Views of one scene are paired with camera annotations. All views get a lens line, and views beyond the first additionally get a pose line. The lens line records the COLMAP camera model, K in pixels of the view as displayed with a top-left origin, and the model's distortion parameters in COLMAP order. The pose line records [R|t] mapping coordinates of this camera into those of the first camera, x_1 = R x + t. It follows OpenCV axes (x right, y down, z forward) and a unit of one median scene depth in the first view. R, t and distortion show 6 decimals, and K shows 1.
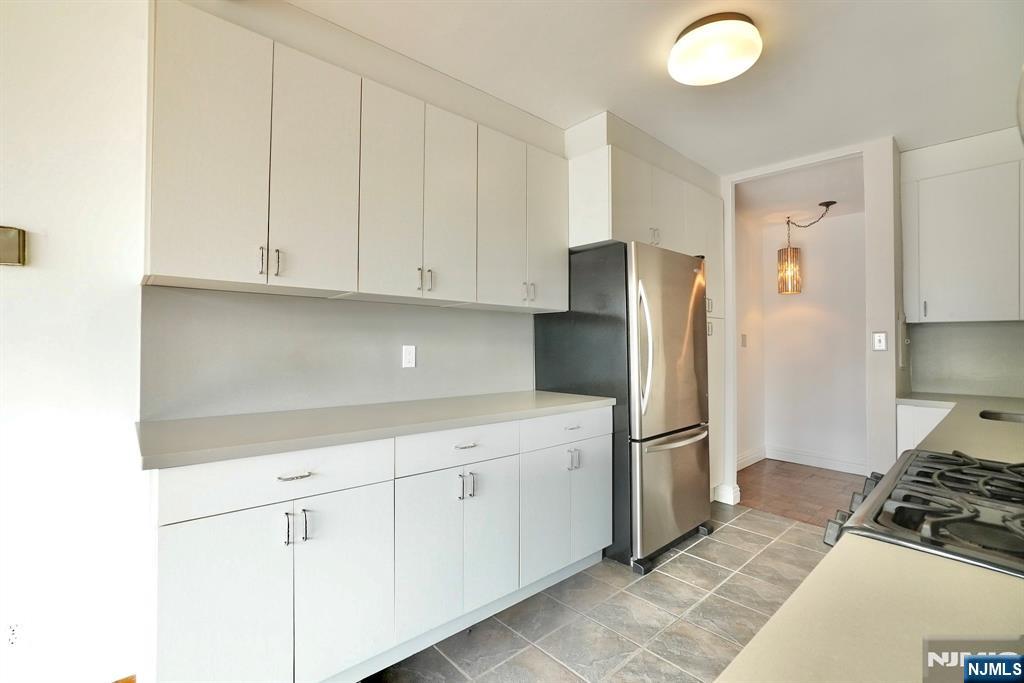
lens RADIAL K [[447.9, 0, 517.1], [0, 447.9, 347.8], [0, 0, 1]] dist [-0.033861, 0.000214]
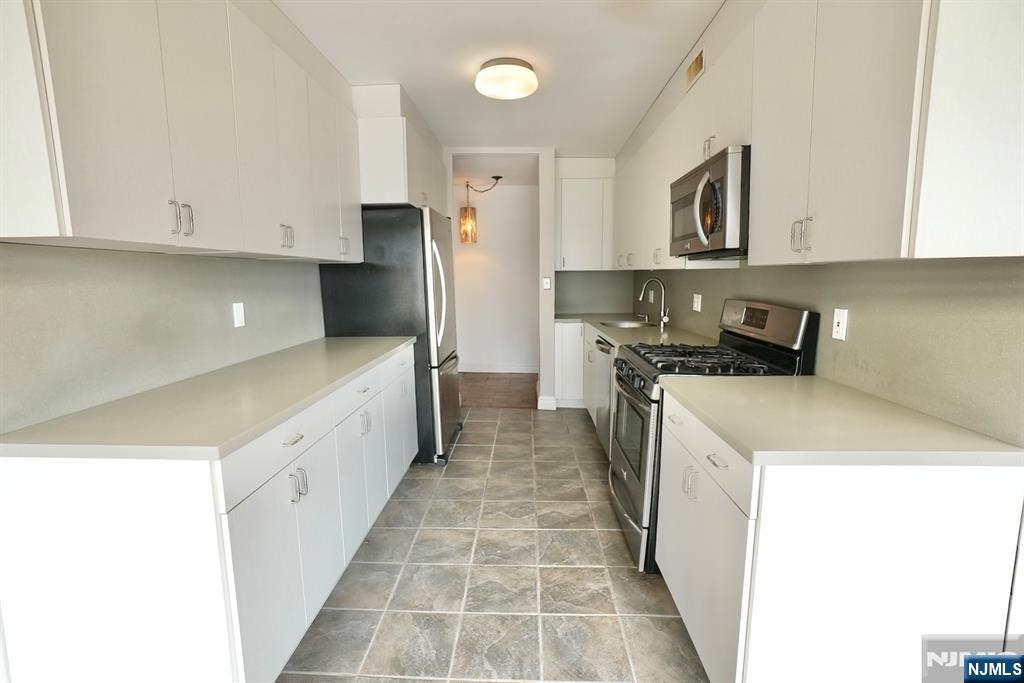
lens RADIAL K [[447.9, 0, 517.1], [0, 447.9, 347.8], [0, 0, 1]] dist [-0.033861, 0.000214]
pose [[0.694645, -0.123221, 0.708721, -0.452079], [0.016054, 0.987630, 0.155978, -0.042425], [-0.719174, -0.096971, 0.688030, -0.047405]]
